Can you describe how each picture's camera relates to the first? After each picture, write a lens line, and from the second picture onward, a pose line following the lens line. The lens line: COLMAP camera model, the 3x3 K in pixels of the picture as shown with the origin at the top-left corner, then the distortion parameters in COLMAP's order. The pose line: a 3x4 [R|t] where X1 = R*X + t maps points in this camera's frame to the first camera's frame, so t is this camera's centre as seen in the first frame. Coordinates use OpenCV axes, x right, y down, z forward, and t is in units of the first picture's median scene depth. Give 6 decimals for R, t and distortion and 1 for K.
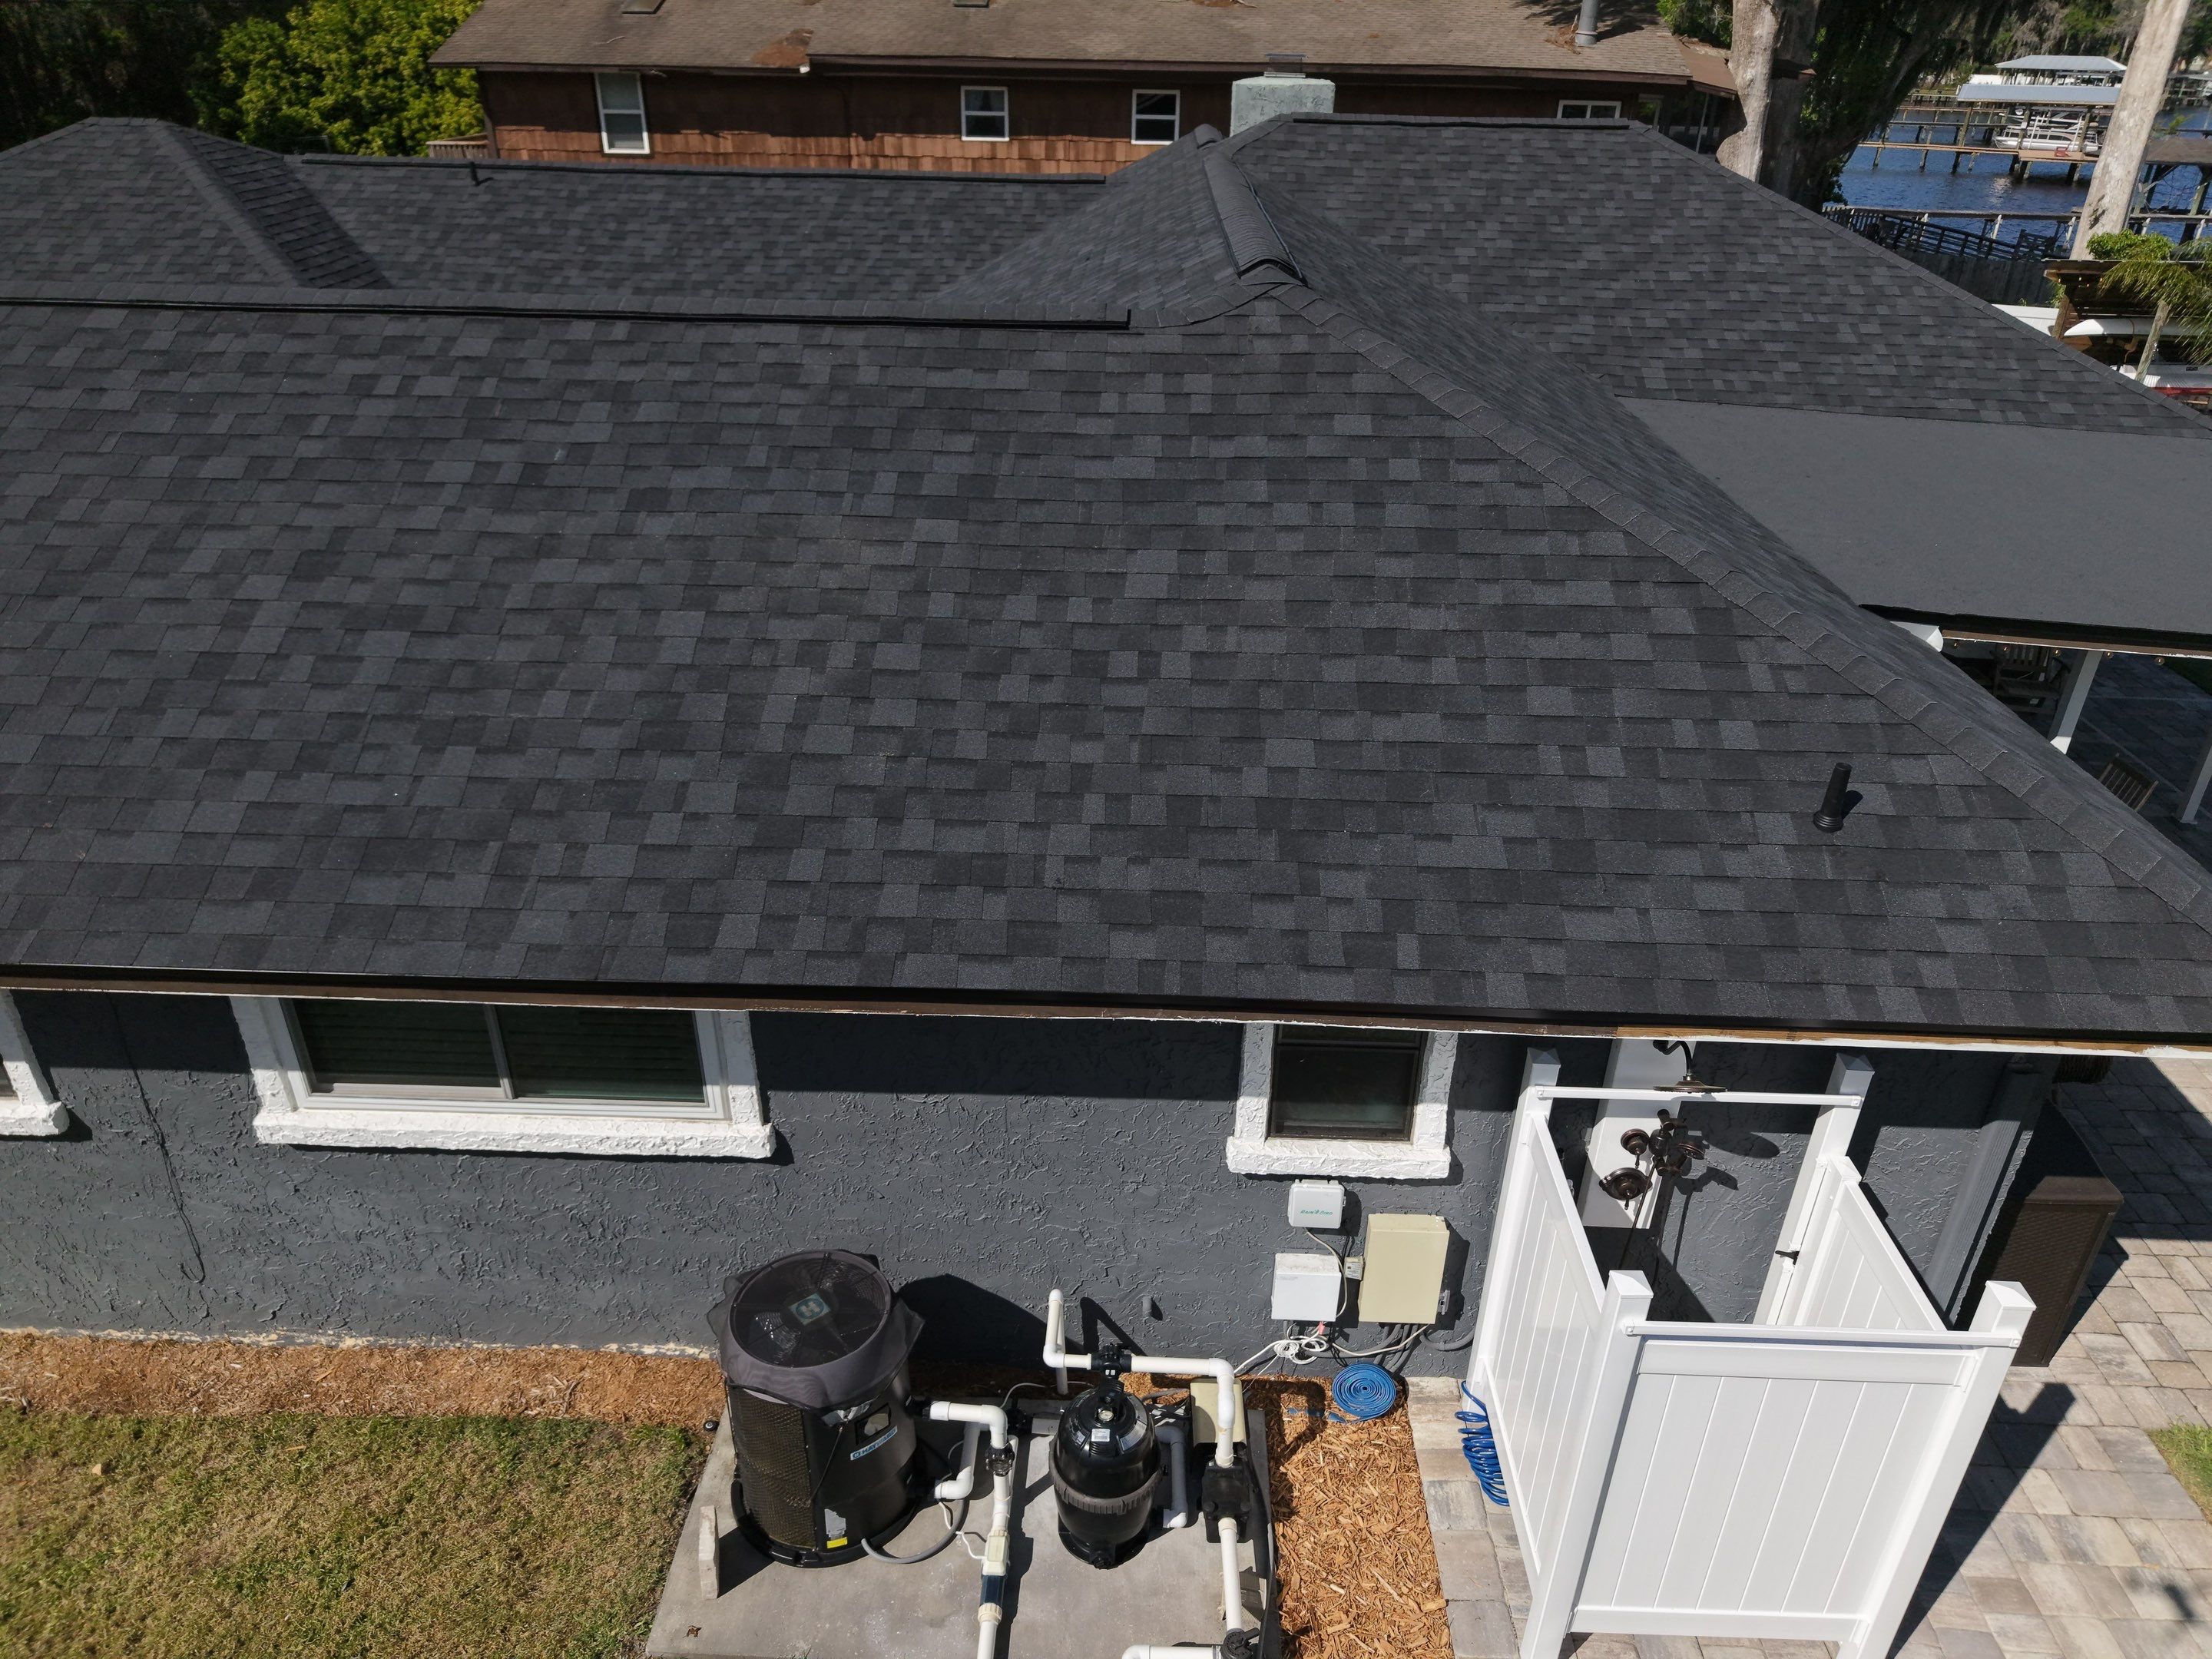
lens RADIAL K [[1479.0, 0, 1114.7], [0, 1479.0, 835.9], [0, 0, 1]] dist [0.017236, -0.013489]
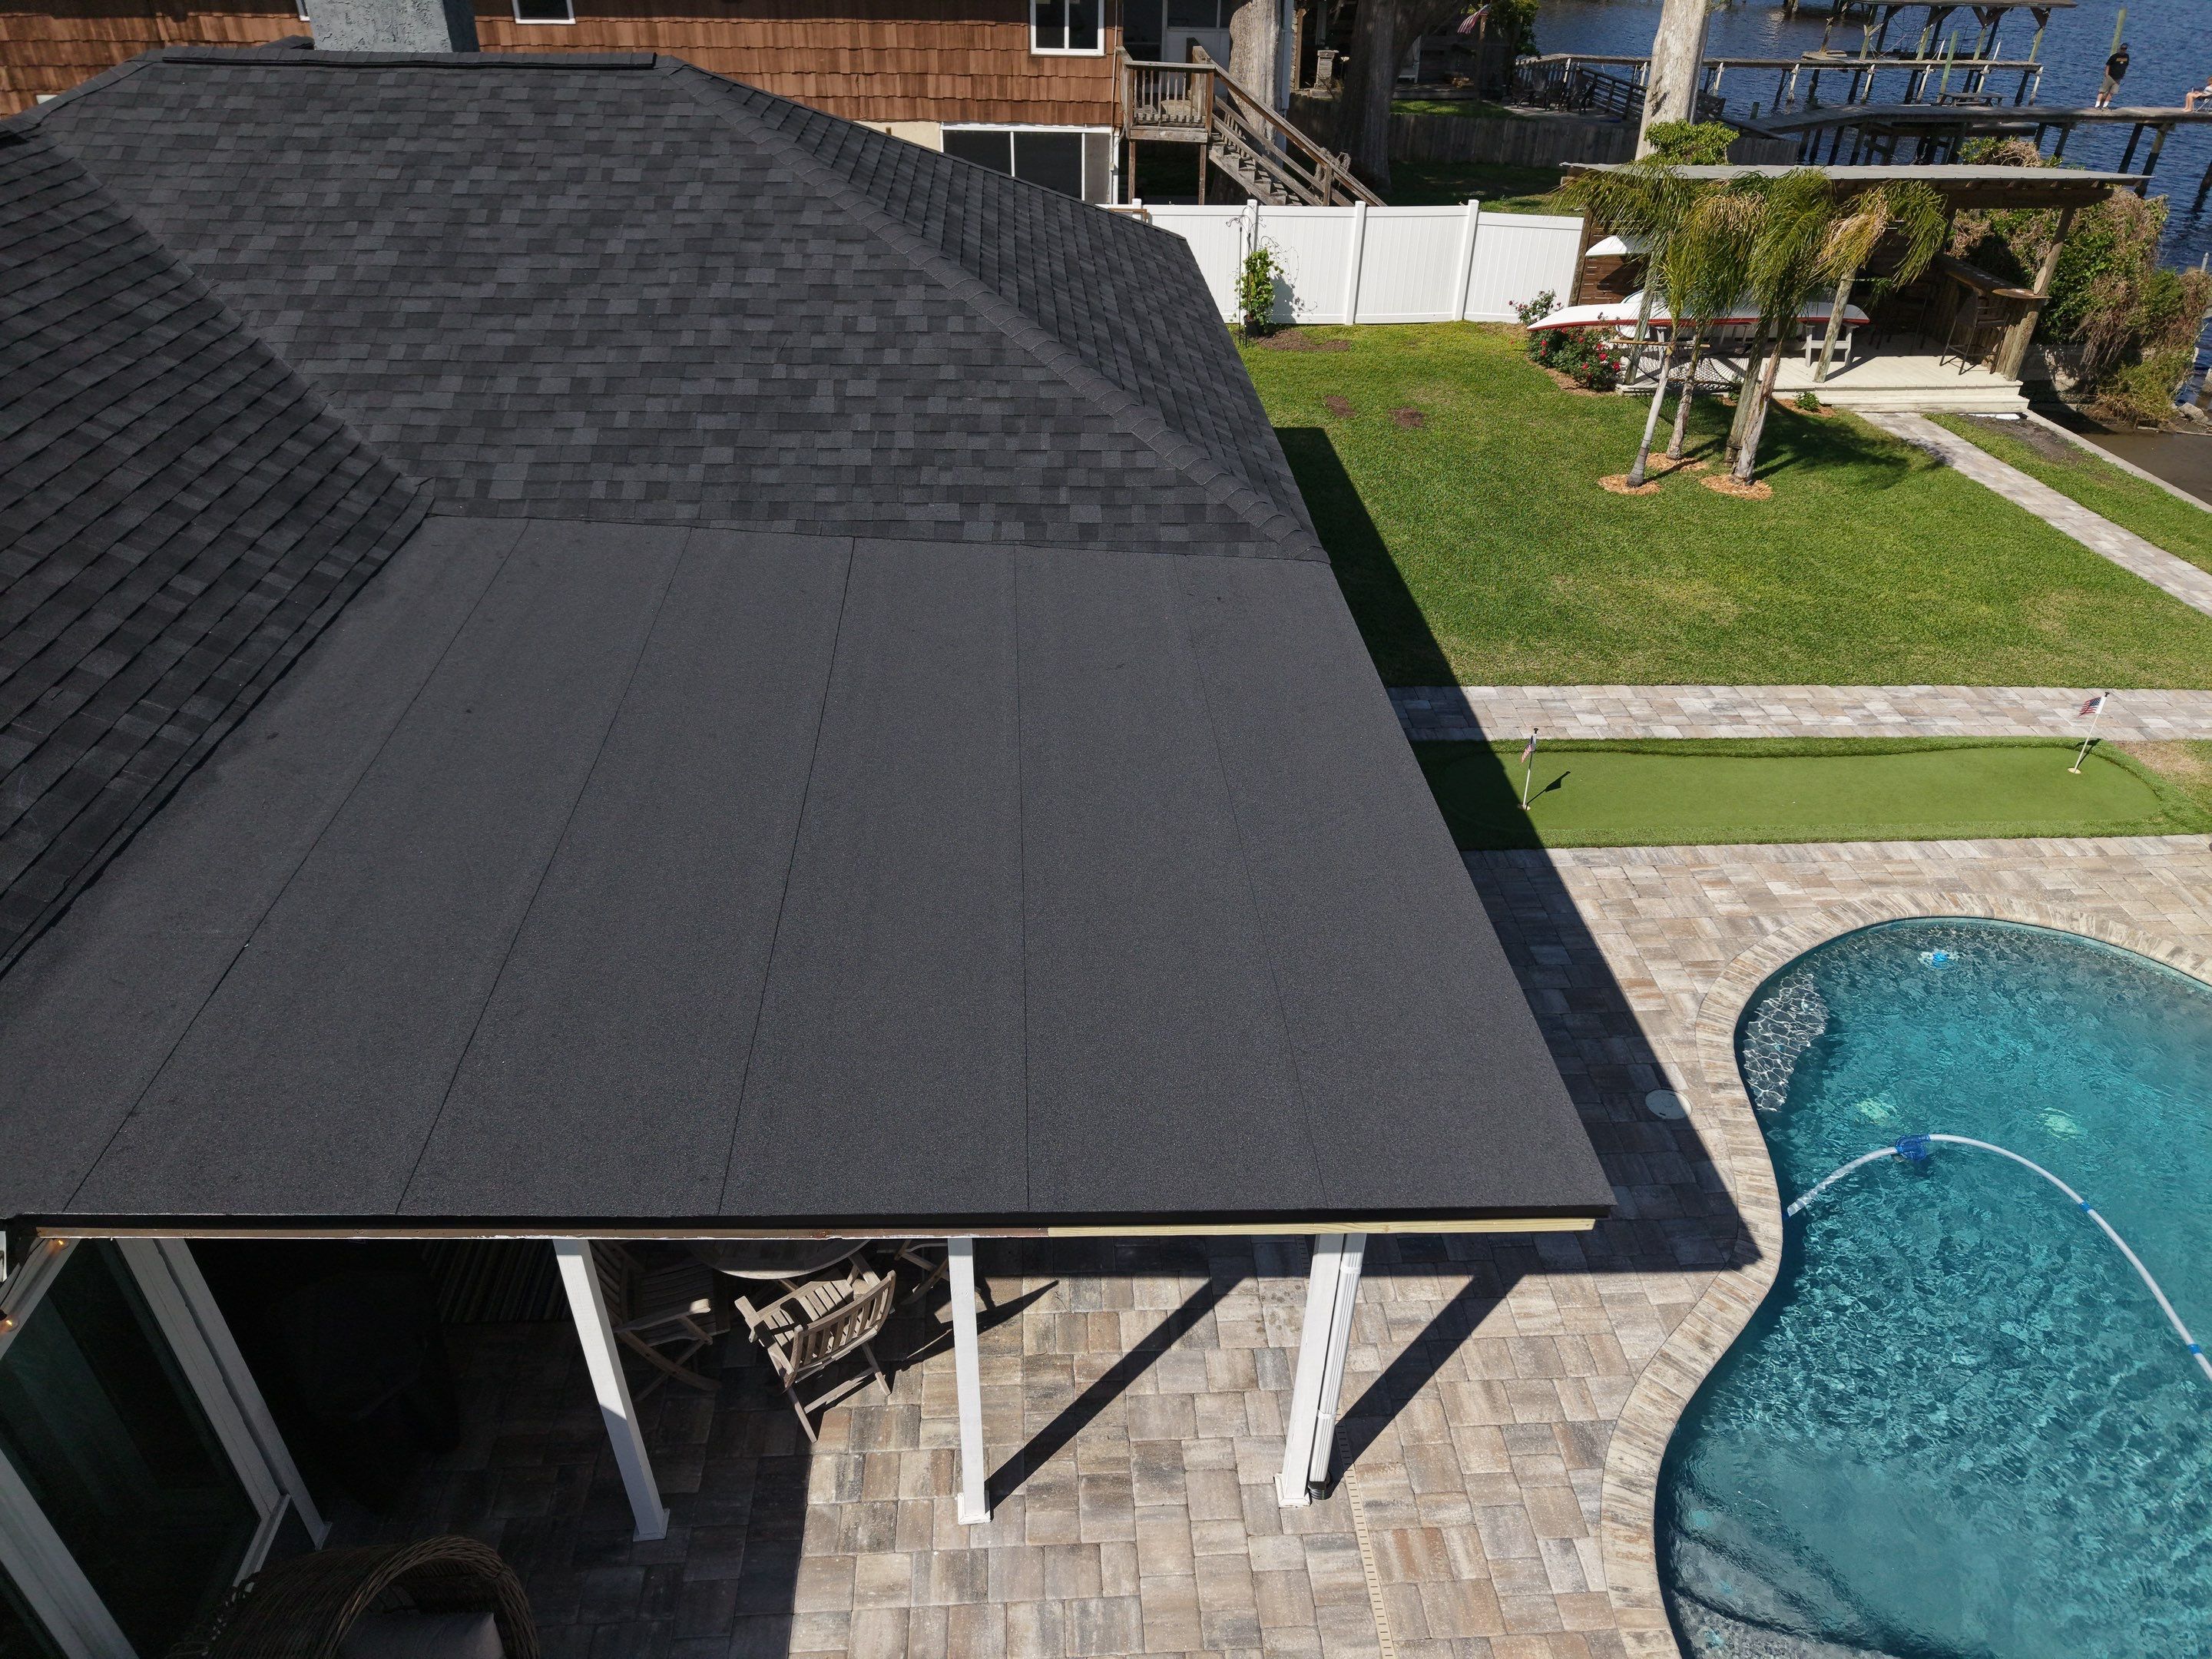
lens RADIAL K [[1479.0, 0, 1109.3], [0, 1479.0, 835.5], [0, 0, 1]] dist [0.017236, -0.013489]
pose [[0.995928, -0.051580, 0.073932, 0.563944], [0.044426, 0.994453, 0.095334, -0.193970], [-0.078440, -0.091662, 0.992696, 0.279435]]
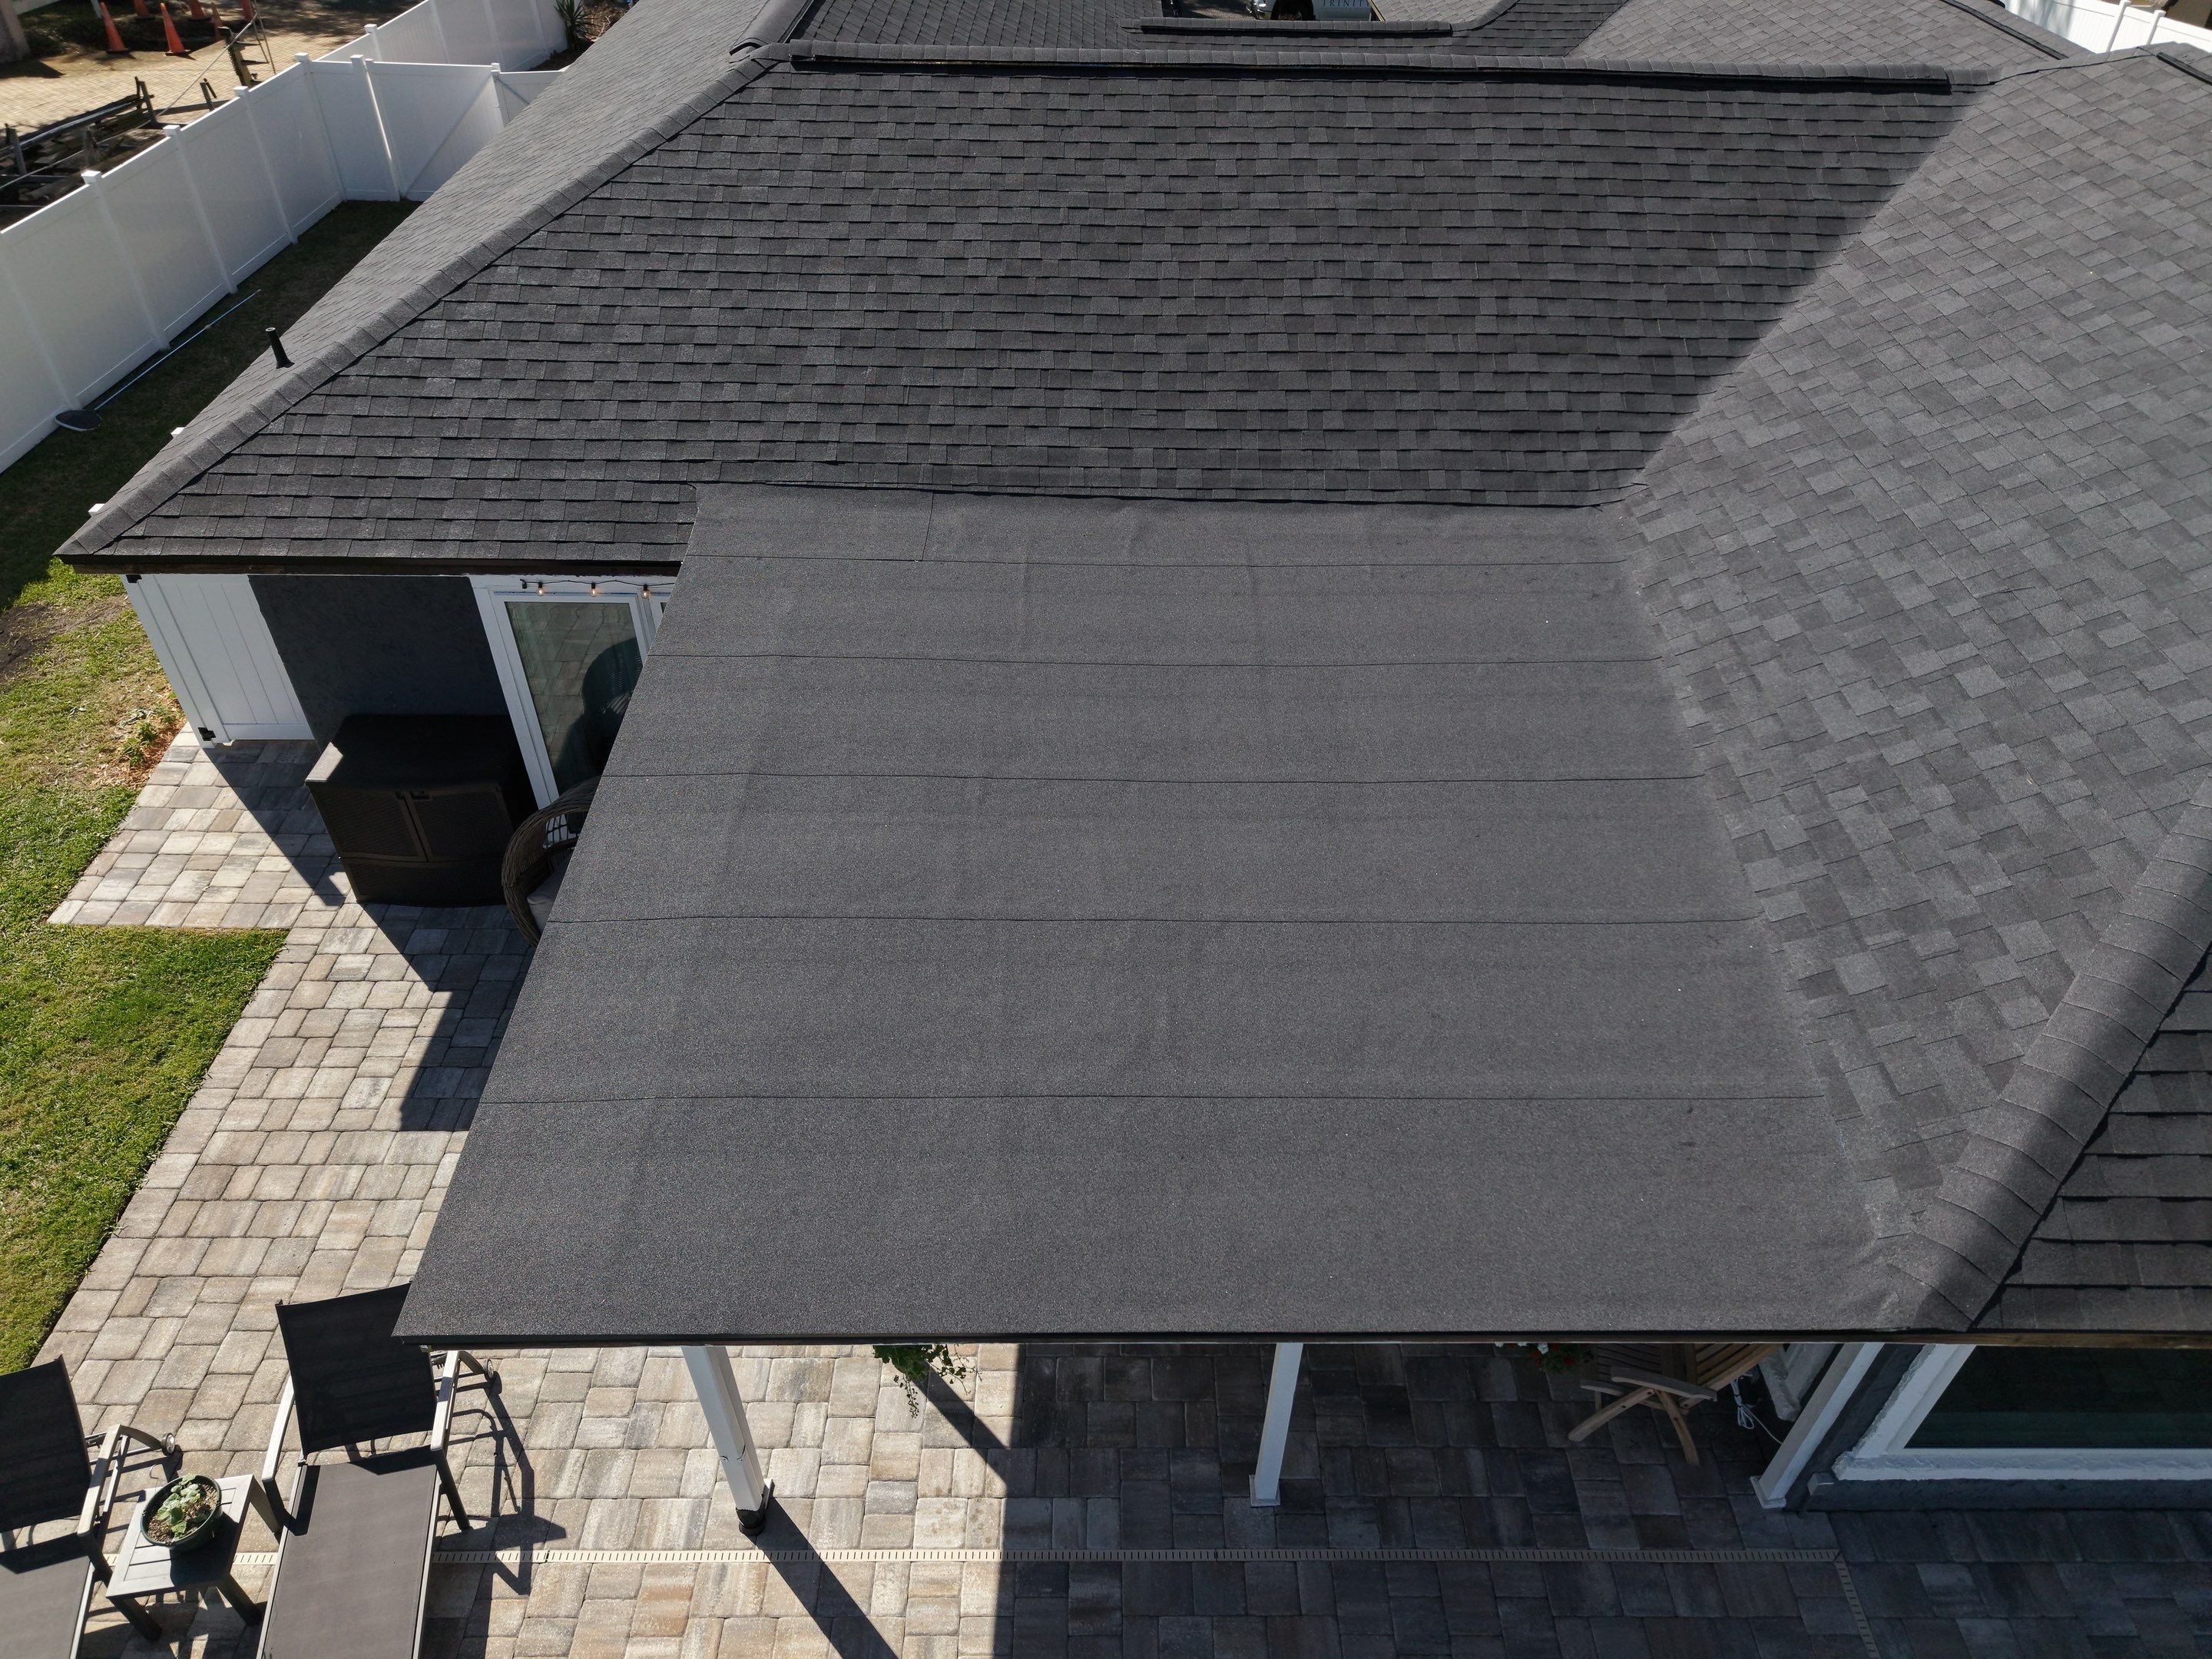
lens RADIAL K [[1479.0, 0, 1115.3], [0, 1479.0, 837.4], [0, 0, 1]] dist [0.017236, -0.013489]
pose [[0.041131, 0.632906, -0.773135, 0.917380], [-0.493166, 0.685824, 0.535194, -0.430510], [0.868962, 0.359271, 0.340336, 0.600177]]
